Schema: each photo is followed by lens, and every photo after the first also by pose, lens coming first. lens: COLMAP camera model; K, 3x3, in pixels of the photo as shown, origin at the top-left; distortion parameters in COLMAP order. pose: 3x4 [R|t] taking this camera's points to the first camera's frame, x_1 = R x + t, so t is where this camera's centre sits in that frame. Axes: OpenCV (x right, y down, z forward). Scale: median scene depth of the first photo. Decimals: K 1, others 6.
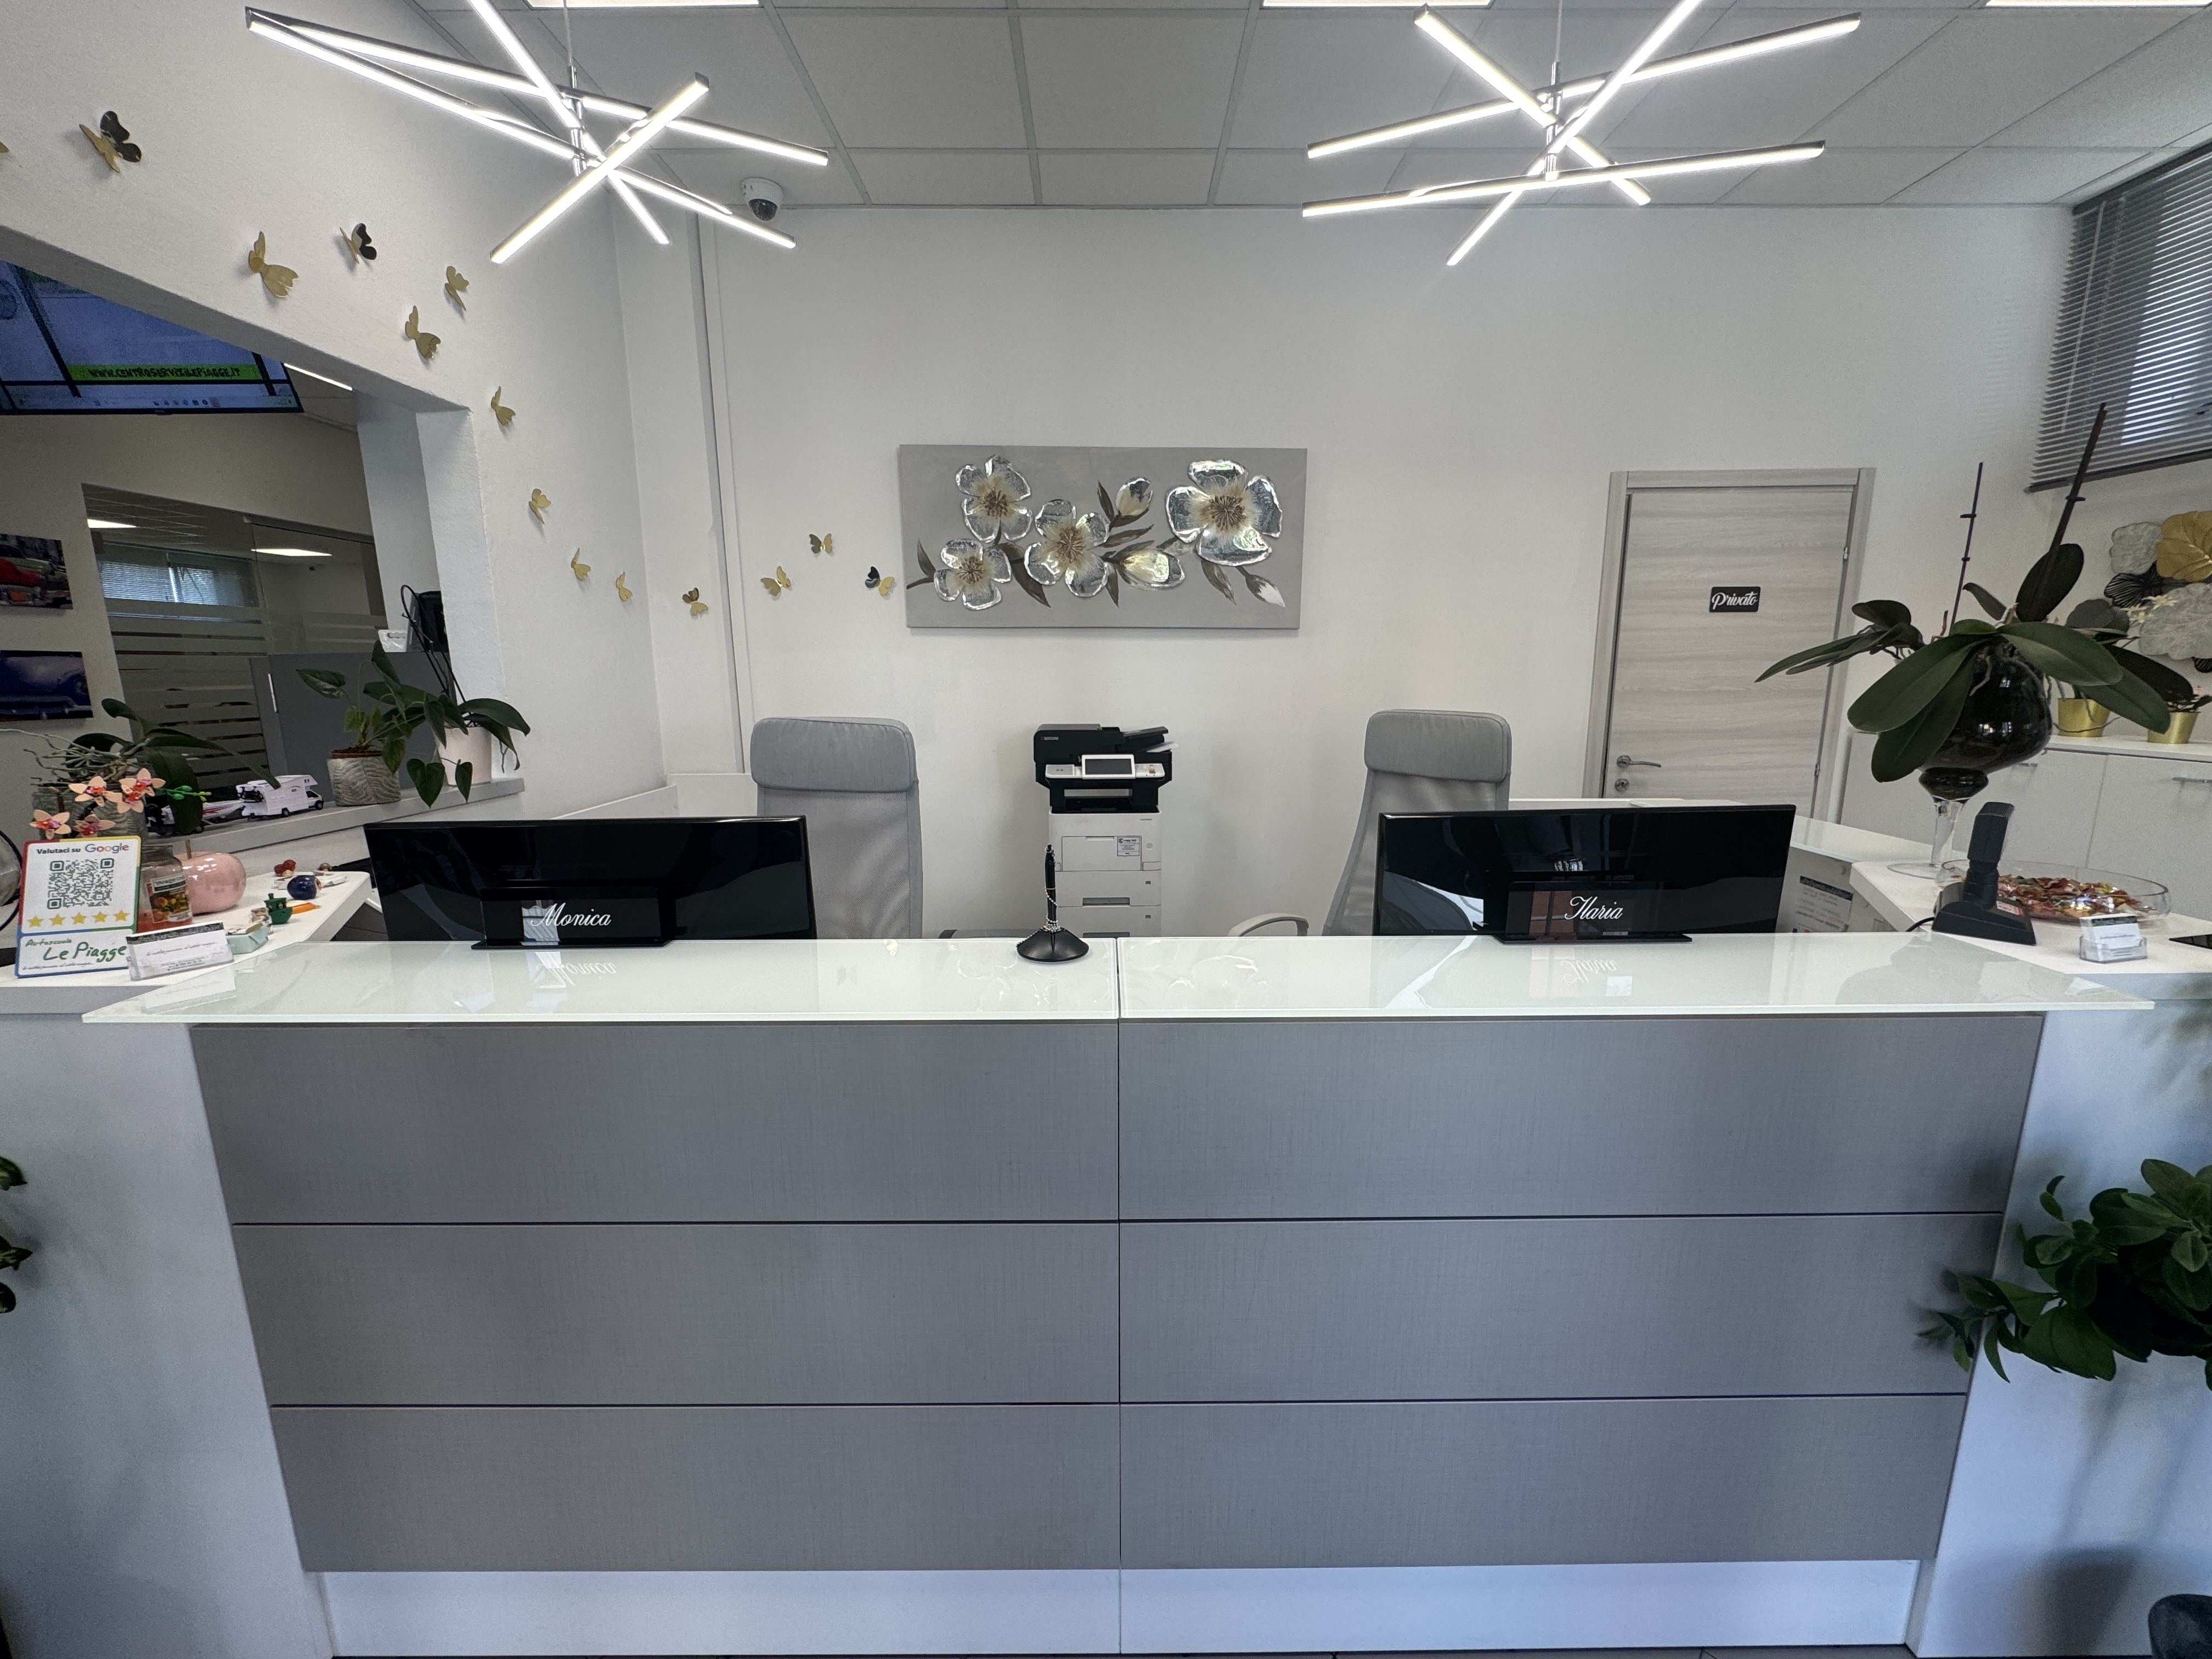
lens RADIAL K [[879.0, 0, 1104.4], [0, 879.0, 826.5], [0, 0, 1]] dist [-0.003468, 0.000199]
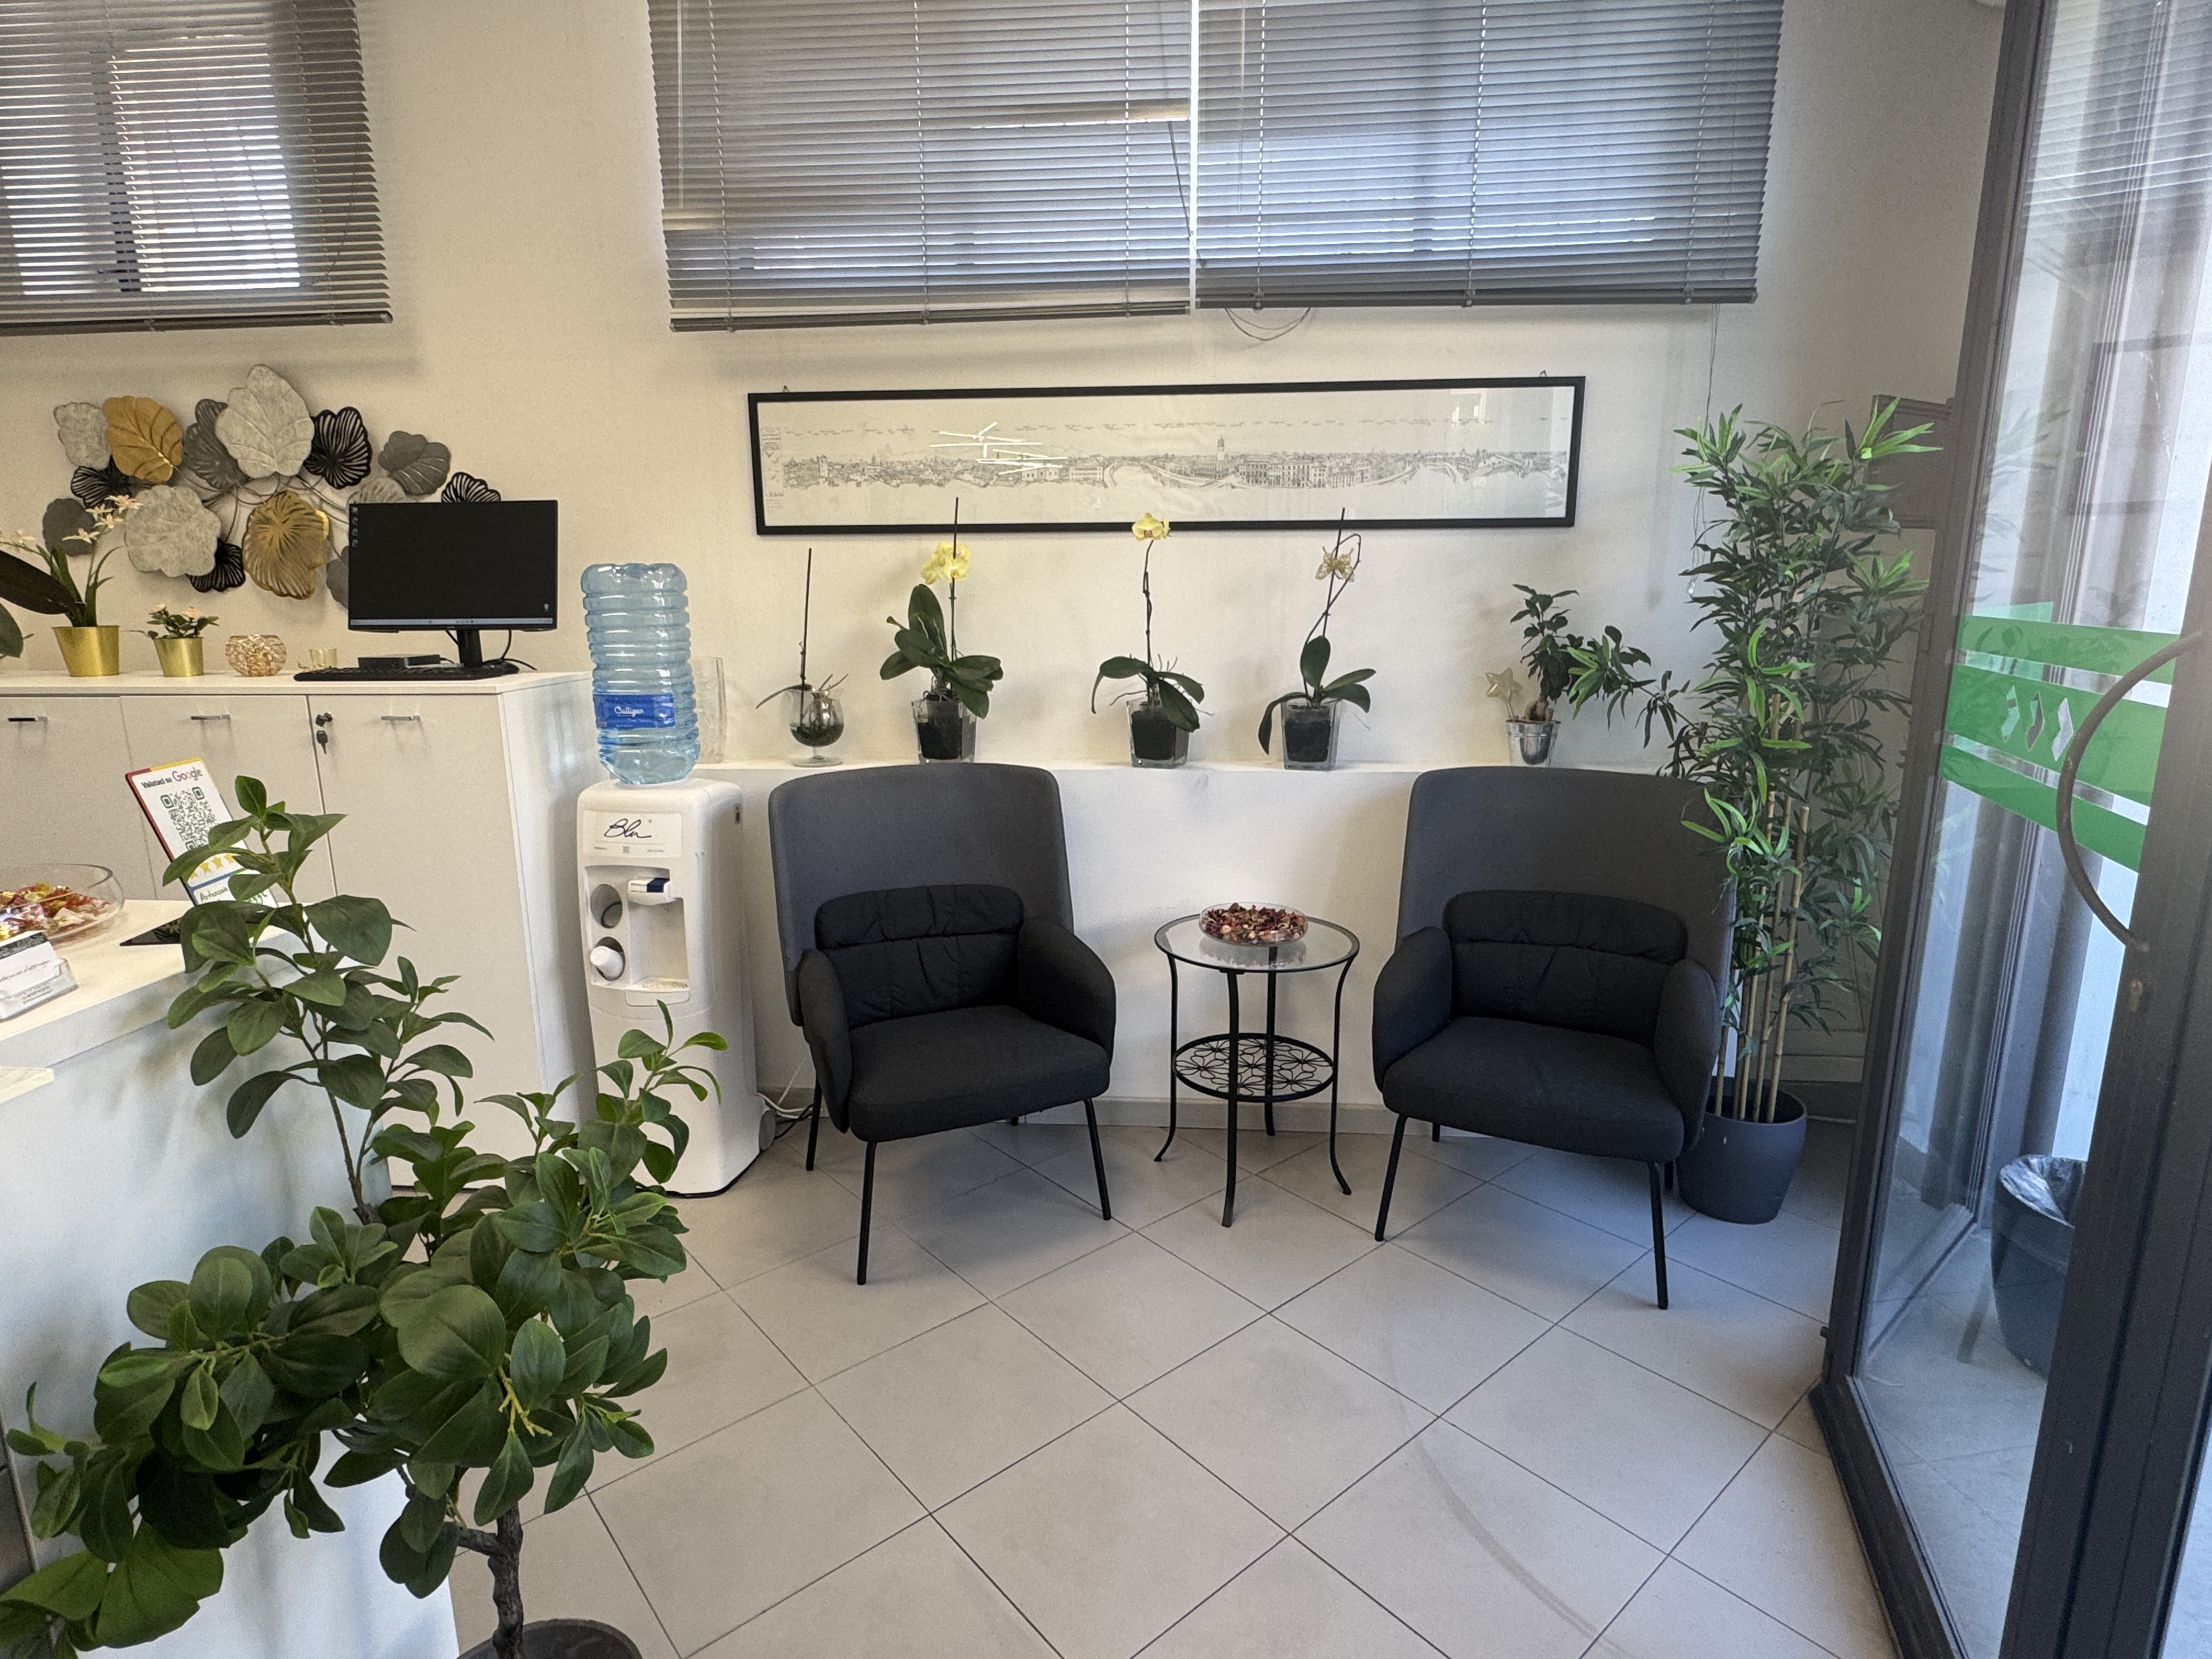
lens RADIAL K [[1191.9, 0, 1107.3], [0, 1191.9, 835.2], [0, 0, 1]] dist [-0.000871, -0.000601]
pose [[0.083345, -0.203092, 0.975606, 0.223627], [0.192113, 0.963922, 0.184247, 0.012499], [-0.977827, 0.172071, 0.119354, 0.057237]]
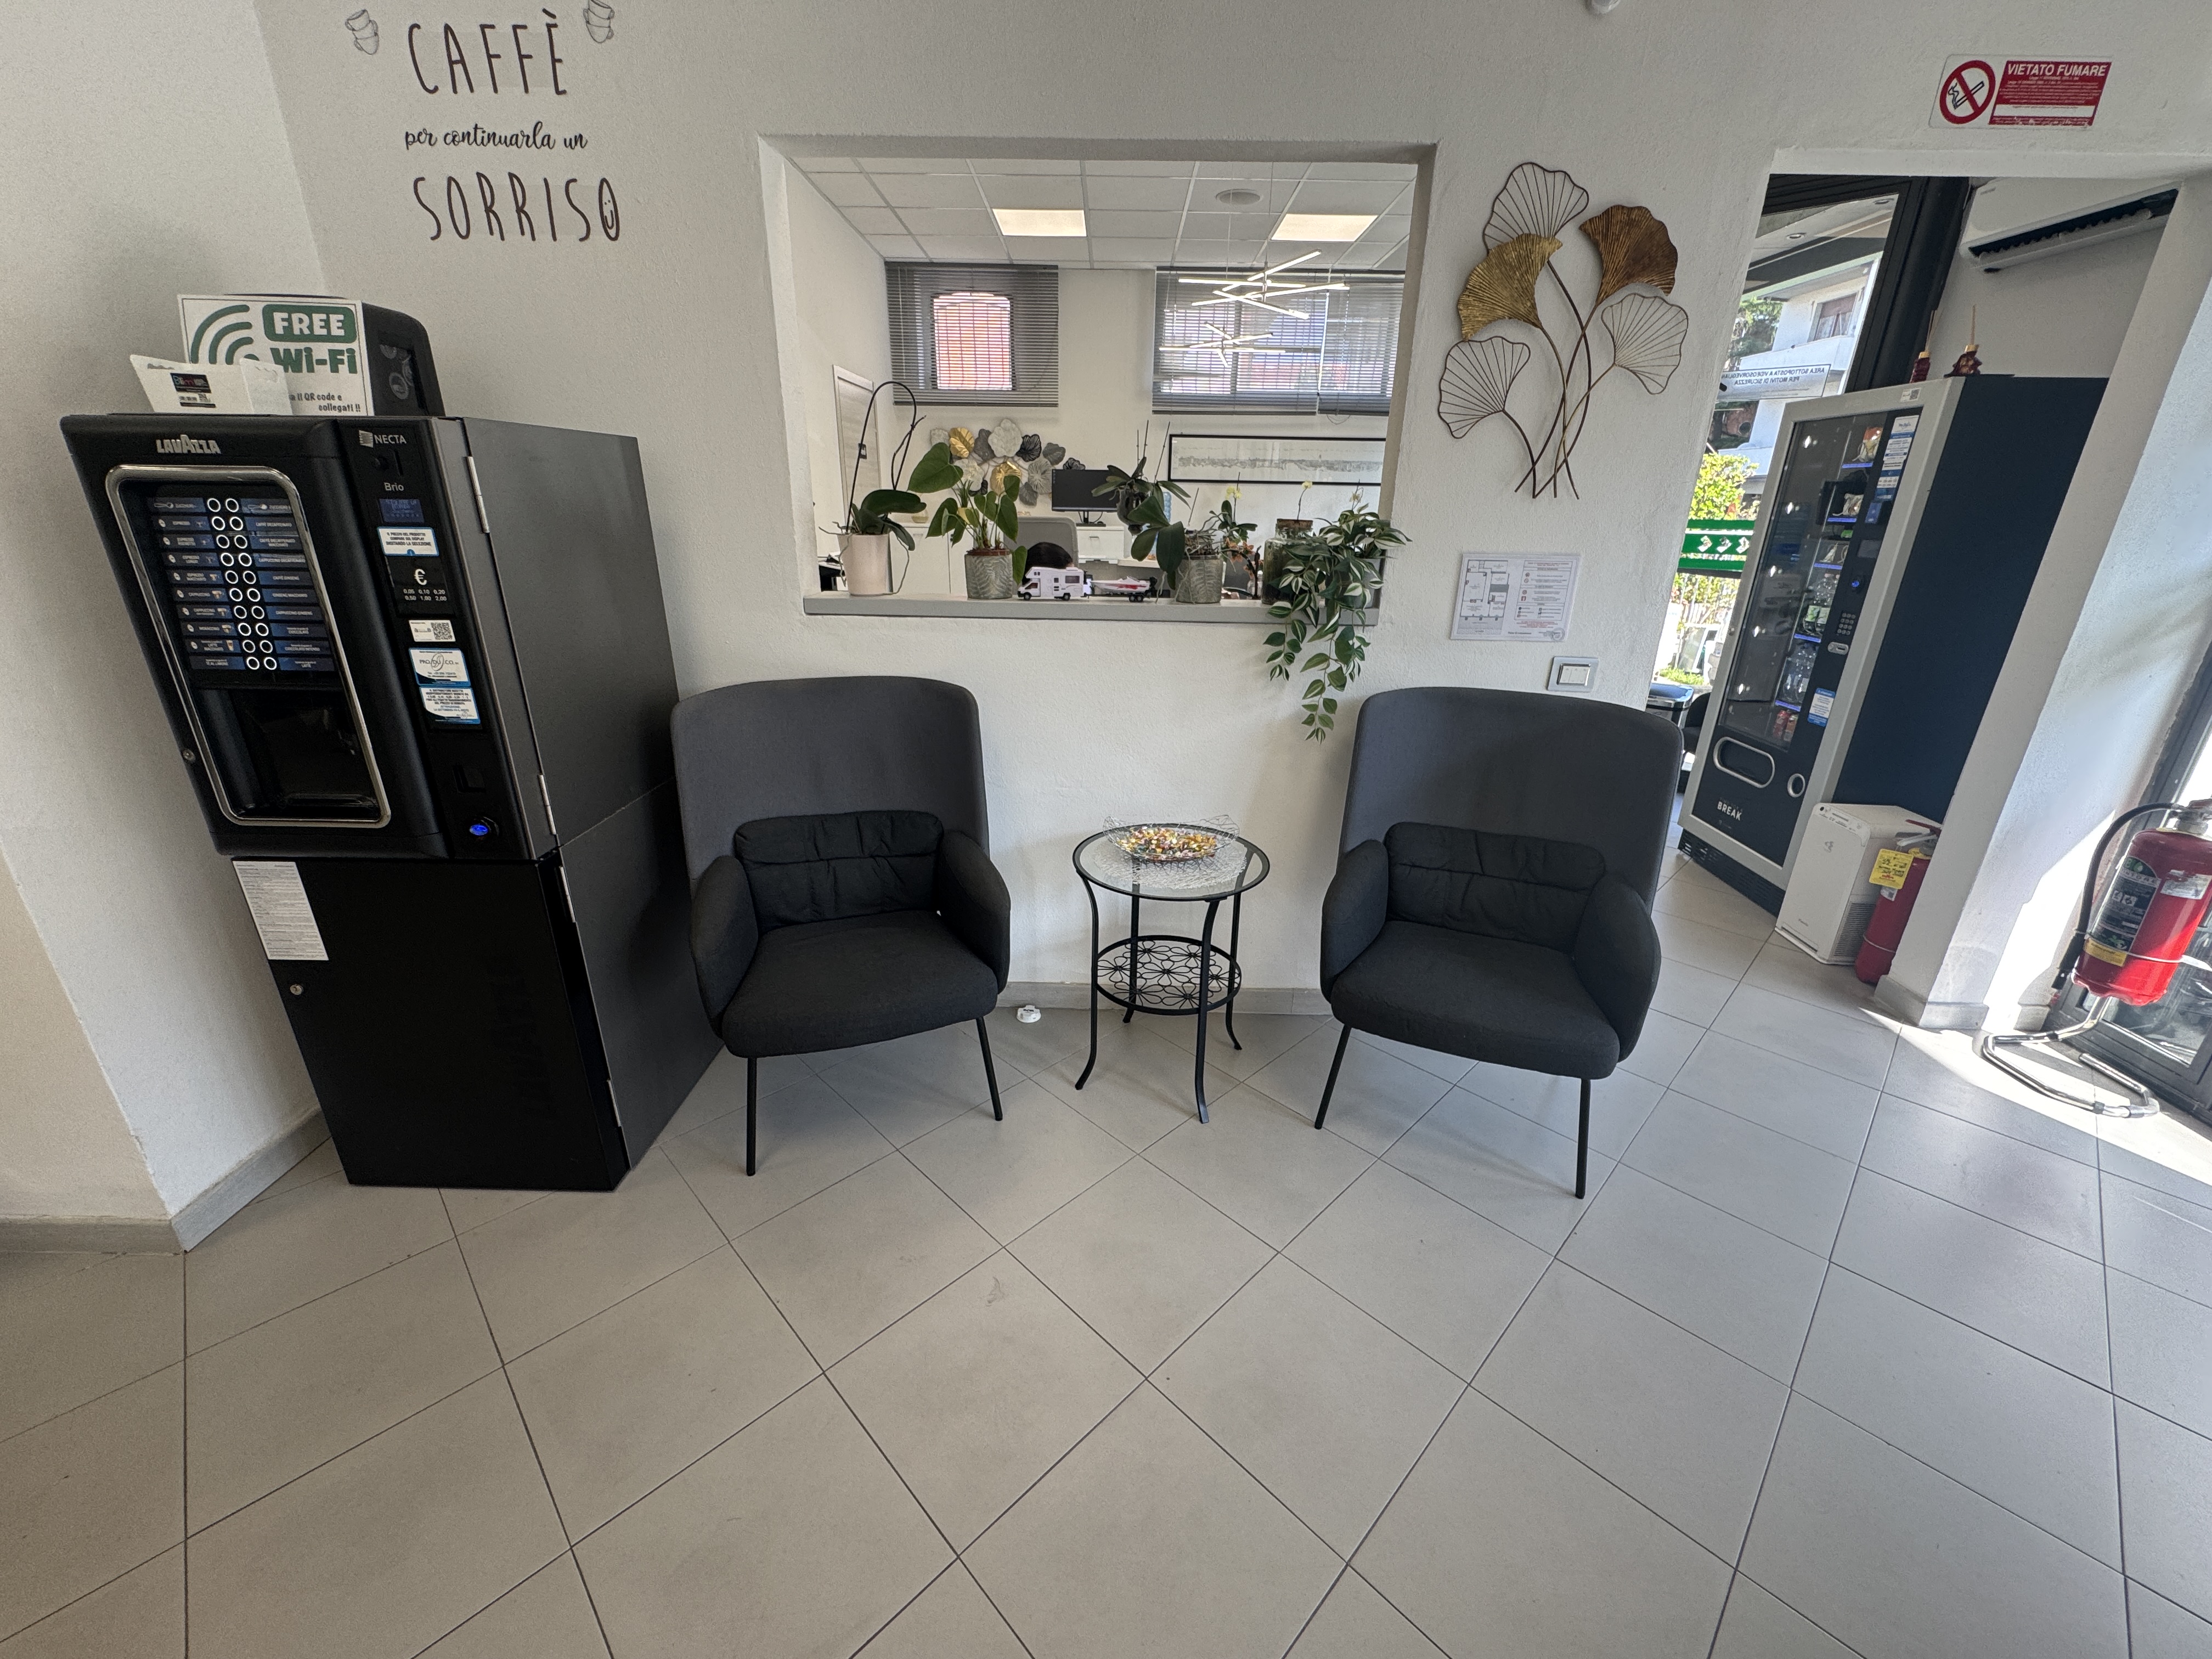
lens RADIAL K [[879.0, 0, 1103.8], [0, 879.0, 830.1], [0, 0, 1]] dist [-0.003468, 0.000199]
pose [[0.013045, -0.341269, 0.939875, -2.271598], [0.170175, 0.927000, 0.334232, -0.106960], [-0.985327, 0.155584, 0.070168, 0.941195]]
